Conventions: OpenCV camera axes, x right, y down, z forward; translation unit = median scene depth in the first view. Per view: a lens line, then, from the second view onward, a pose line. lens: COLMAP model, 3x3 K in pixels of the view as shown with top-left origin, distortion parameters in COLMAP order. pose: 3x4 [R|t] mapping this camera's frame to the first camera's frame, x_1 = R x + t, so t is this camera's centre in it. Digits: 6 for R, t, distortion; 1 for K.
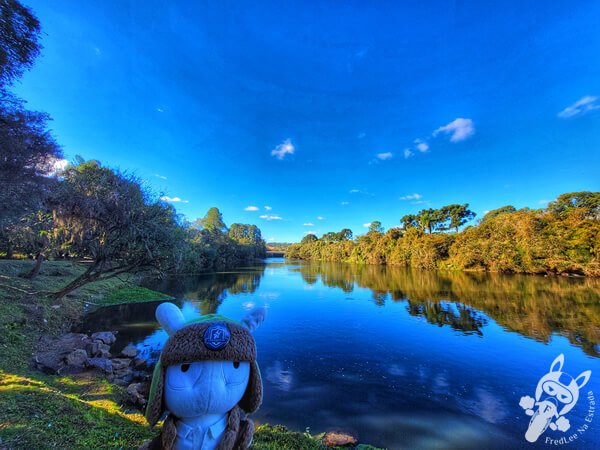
lens RADIAL K [[232.9, 0, 302.8], [0, 232.9, 230.4], [0, 0, 1]] dist [0.001939, -0.000899]
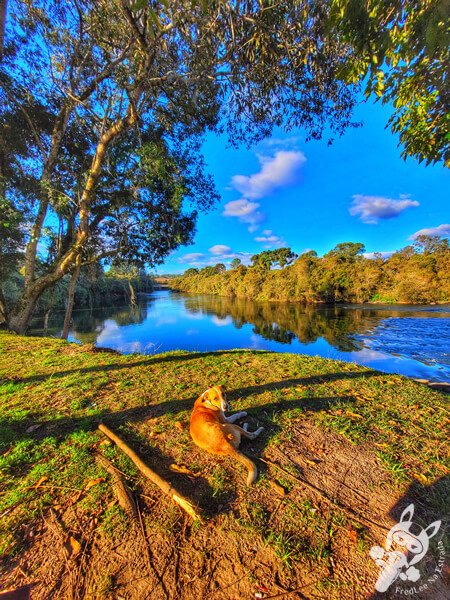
lens RADIAL K [[232.9, 0, 228.4], [0, 232.9, 300.1], [0, 0, 1]] dist [0.001939, -0.000899]
pose [[0.992623, -0.039190, 0.114733, 0.167433], [0.019015, 0.984927, 0.171923, -0.045373], [-0.119742, -0.168474, 0.978406, -0.206312]]
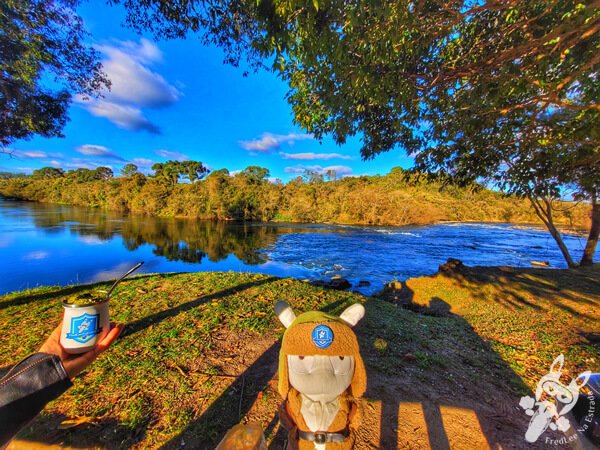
lens RADIAL K [[232.9, 0, 301.8], [0, 232.9, 222.3], [0, 0, 1]] dist [0.001939, -0.000899]
pose [[0.707610, -0.032614, 0.705850, 0.165752], [-0.113915, 0.980602, 0.159508, -0.046173], [-0.697360, -0.193276, 0.690169, -0.208237]]
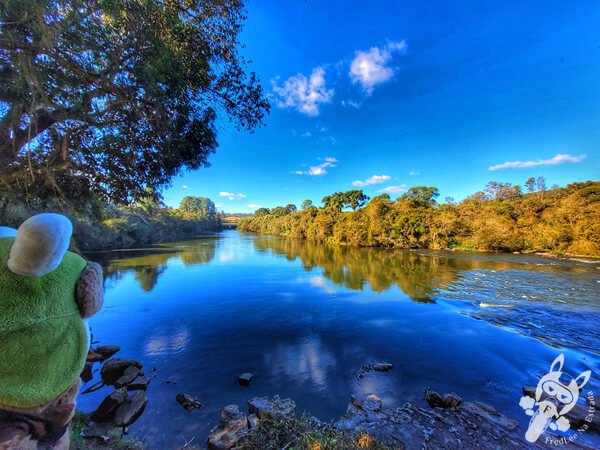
lens RADIAL K [[232.9, 0, 302.1], [0, 232.9, 220.4], [0, 0, 1]] dist [0.001939, -0.000899]
pose [[0.991928, -0.001924, 0.126792, 0.179750], [-0.009038, 0.996270, 0.085822, -0.044146], [-0.126484, -0.086275, 0.988210, -0.166796]]
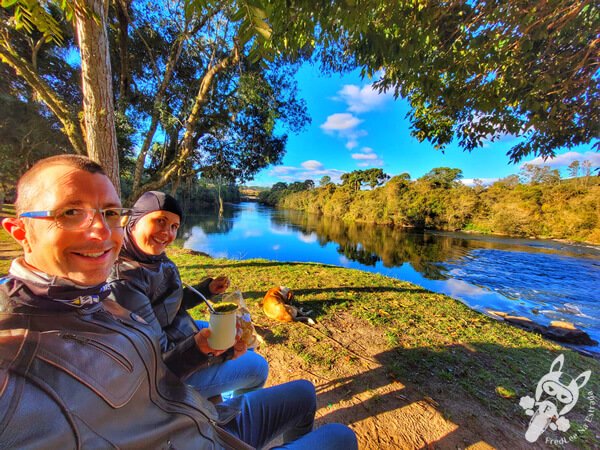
lens RADIAL K [[236.3, 0, 298.9], [0, 236.3, 219.7], [0, 0, 1]] dist [0.008668, -0.000370]
pose [[0.998169, 0.037919, 0.047131, 0.168458], [-0.046076, 0.981426, 0.186227, -0.047531], [-0.039194, -0.188058, 0.981376, -0.214958]]
